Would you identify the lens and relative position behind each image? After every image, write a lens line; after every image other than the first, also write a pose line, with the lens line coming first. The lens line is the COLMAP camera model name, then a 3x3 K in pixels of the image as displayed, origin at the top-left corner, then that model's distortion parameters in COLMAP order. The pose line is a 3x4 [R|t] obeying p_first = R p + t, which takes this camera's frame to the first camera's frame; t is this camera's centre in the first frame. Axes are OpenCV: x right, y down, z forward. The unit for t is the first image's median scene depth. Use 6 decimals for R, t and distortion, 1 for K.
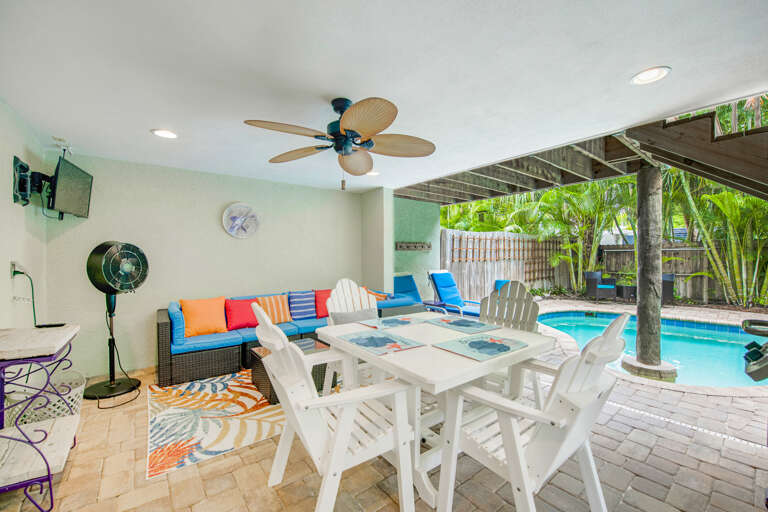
lens RADIAL K [[336.6, 0, 384.0], [0, 336.6, 256.0], [0, 0, 1]] dist [-0.000165, -0.000027]
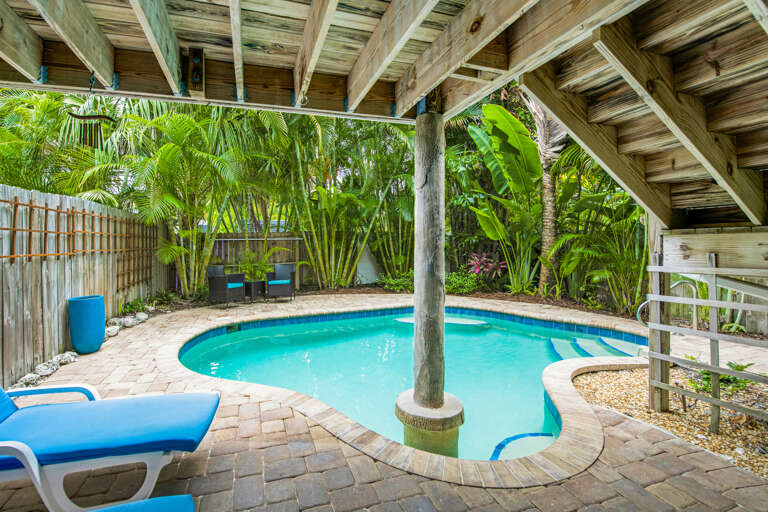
lens RADIAL K [[336.6, 0, 384.0], [0, 336.6, 256.0], [0, 0, 1]] dist [-0.000165, -0.000027]
pose [[0.344751, -0.035877, 0.938008, 0.043210], [0.014139, 0.999354, 0.033027, 0.001958], [-0.938588, 0.001877, 0.345035, 0.418807]]
